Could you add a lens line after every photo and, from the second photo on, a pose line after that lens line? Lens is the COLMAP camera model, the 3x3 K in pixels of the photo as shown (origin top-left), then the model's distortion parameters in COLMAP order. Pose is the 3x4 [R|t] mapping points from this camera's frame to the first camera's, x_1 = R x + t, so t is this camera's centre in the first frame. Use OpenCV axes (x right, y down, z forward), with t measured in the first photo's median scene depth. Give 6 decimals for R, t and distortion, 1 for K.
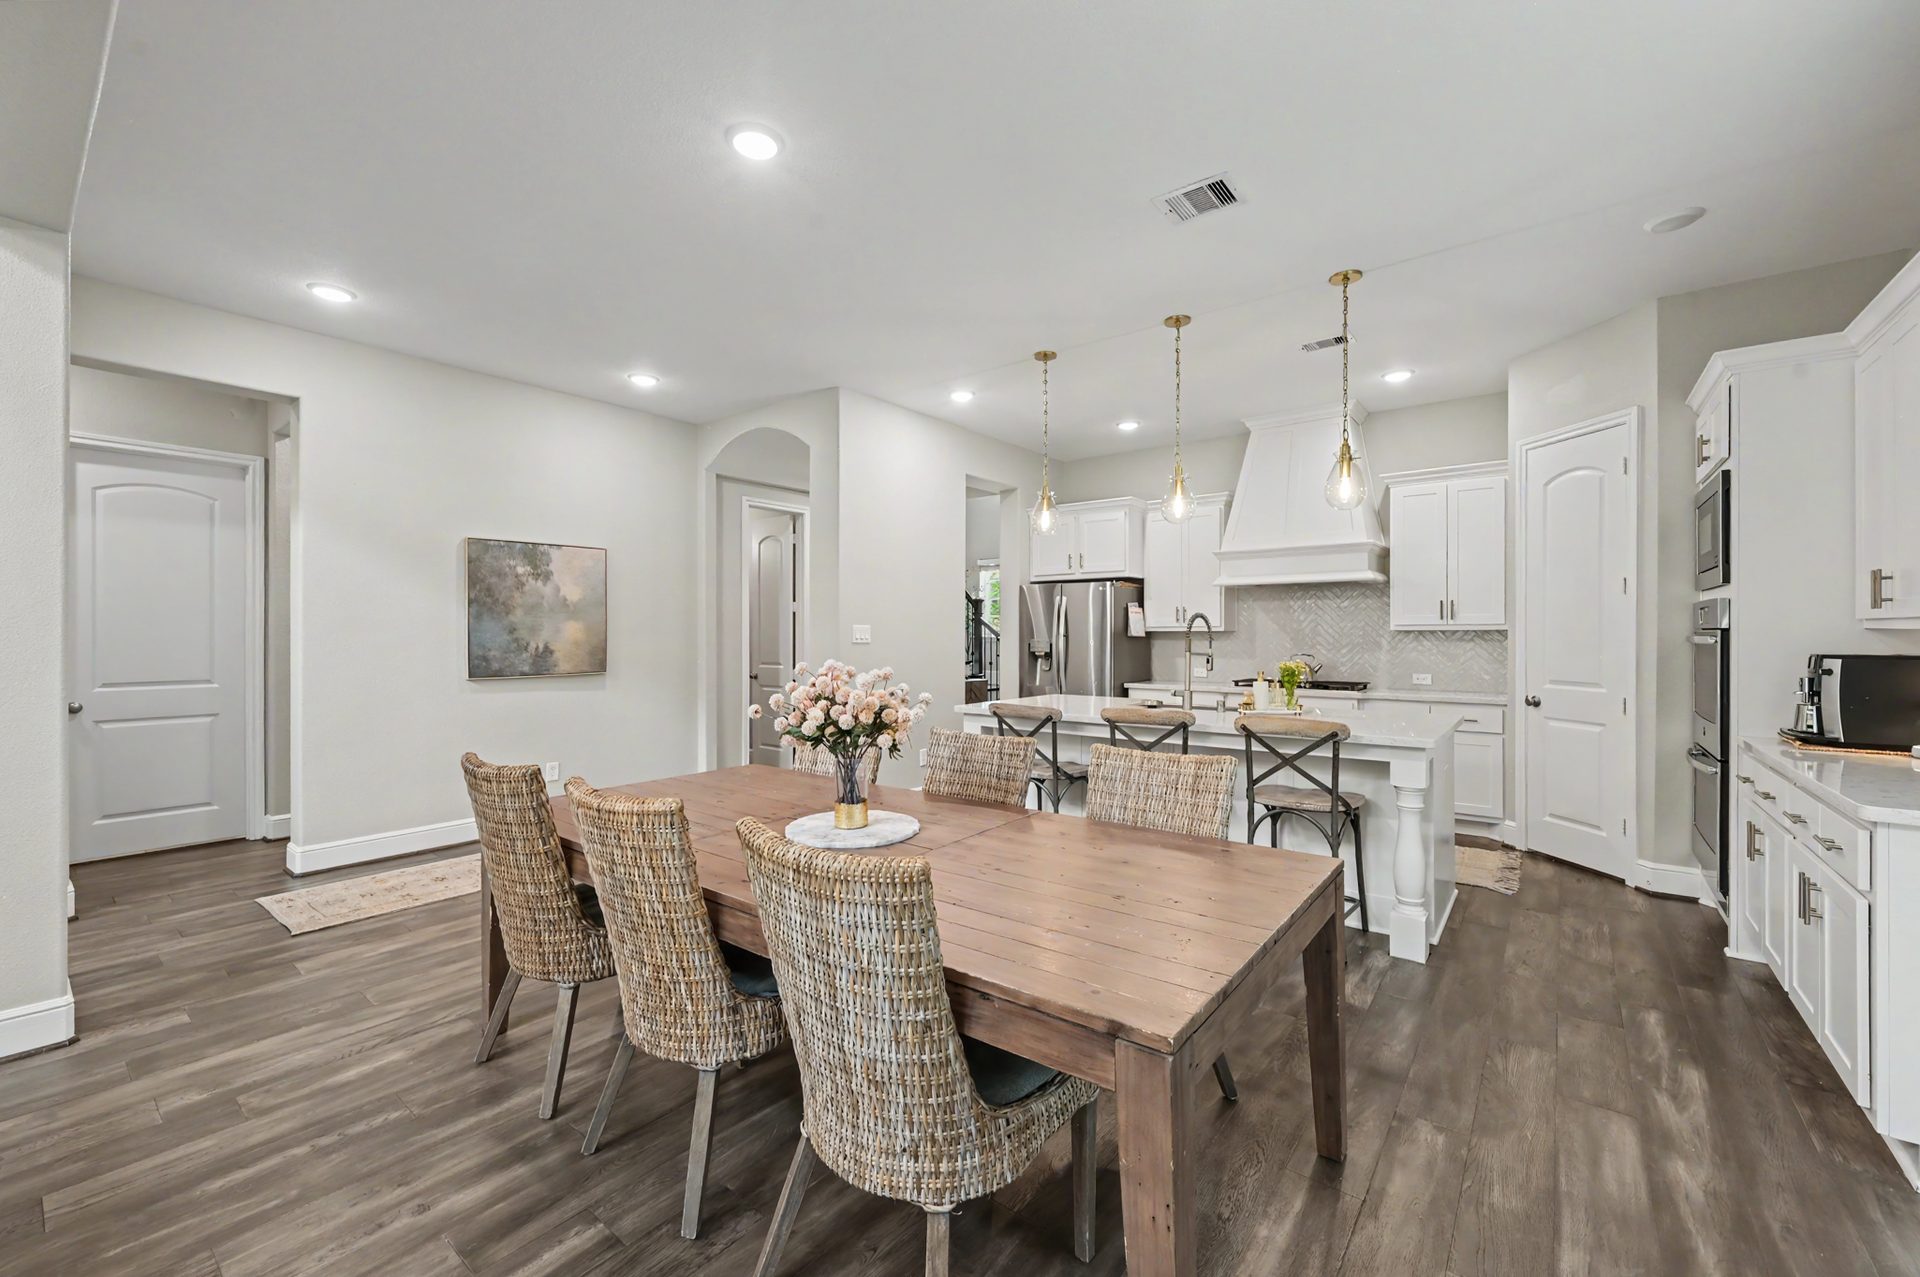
lens RADIAL K [[766.2, 0, 960.7], [0, 766.2, 632.2], [0, 0, 1]] dist [-0.004870, -0.000347]
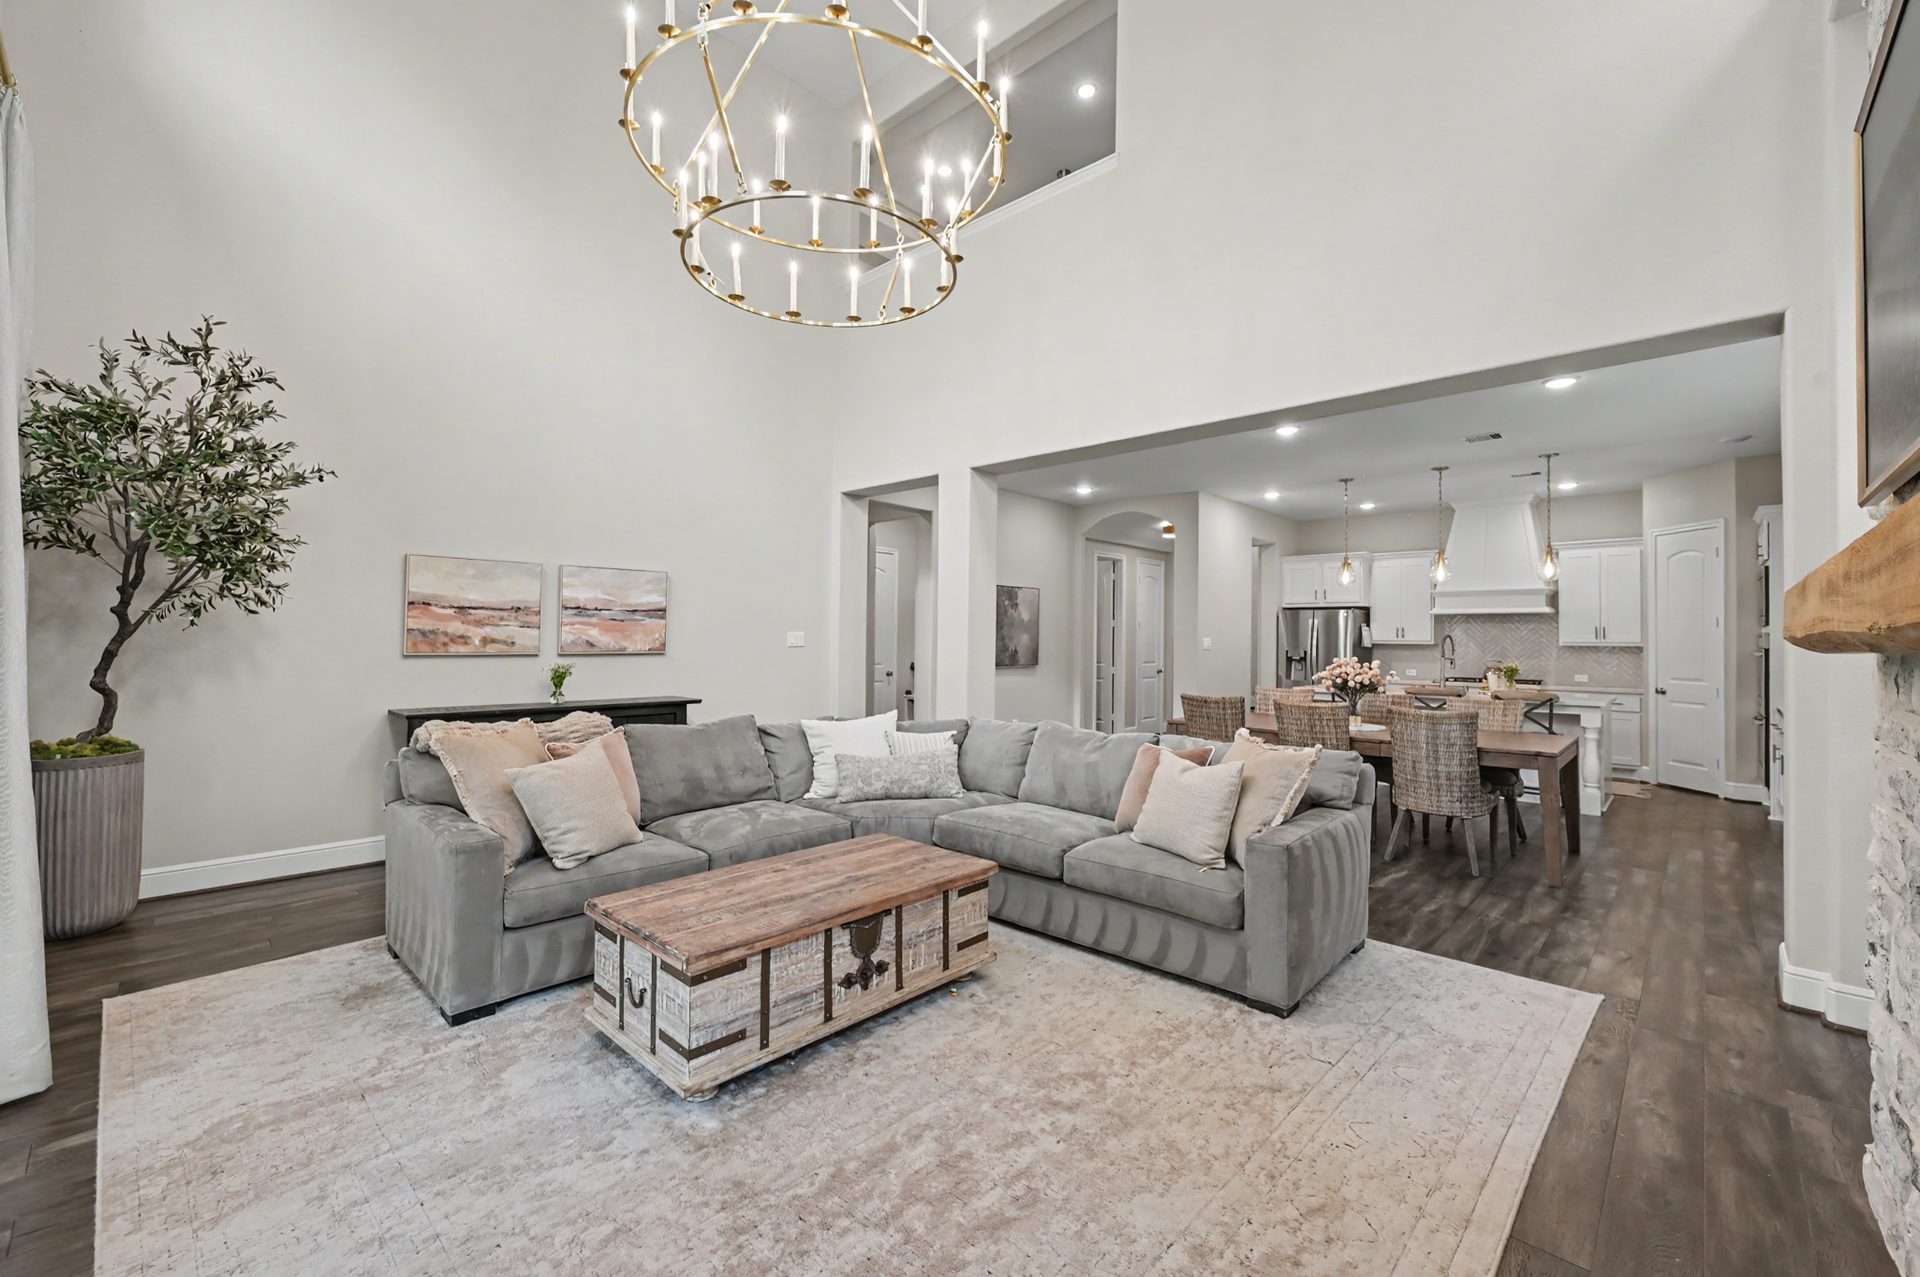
lens RADIAL K [[766.2, 0, 969.3], [0, 766.2, 621.7], [0, 0, 1]] dist [-0.004870, -0.000347]
pose [[0.995154, 0.010366, -0.097778, -0.470858], [-0.012316, 0.999737, -0.019360, -0.006403], [0.097552, 0.020470, 0.995020, -0.644311]]
